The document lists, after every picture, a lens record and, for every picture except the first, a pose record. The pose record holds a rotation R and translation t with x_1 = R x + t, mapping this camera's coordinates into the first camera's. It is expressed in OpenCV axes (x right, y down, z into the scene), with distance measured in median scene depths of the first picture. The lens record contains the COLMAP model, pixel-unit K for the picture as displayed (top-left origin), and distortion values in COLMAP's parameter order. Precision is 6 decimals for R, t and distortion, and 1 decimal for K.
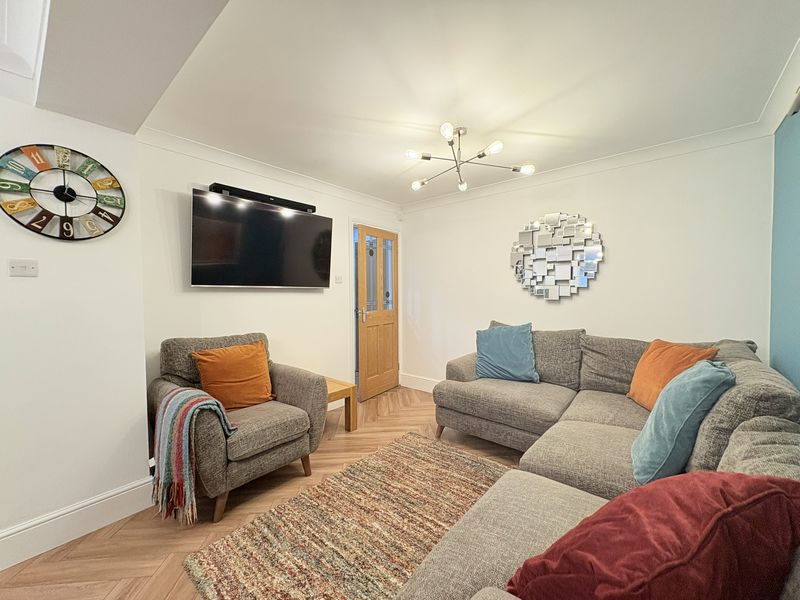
lens RADIAL K [[321.0, 0, 401.6], [0, 321.0, 296.2], [0, 0, 1]] dist [-0.000302, -0.000046]
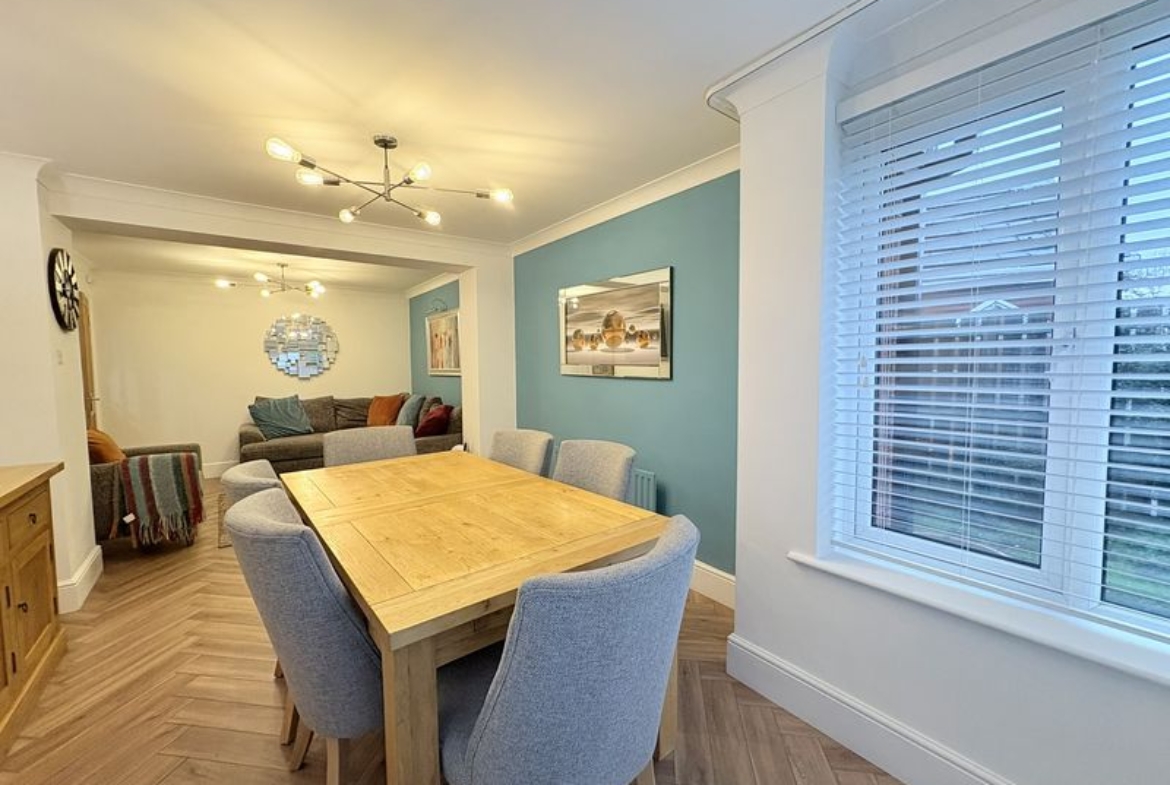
lens RADIAL K [[467.1, 0, 583.0], [0, 467.1, 392.1], [0, 0, 1]] dist [0.002690, 0.000207]
pose [[0.232476, -0.059666, 0.970770, -1.392458], [0.026198, 0.998138, 0.055074, -0.005901], [-0.972249, 0.012629, 0.233606, -0.727133]]
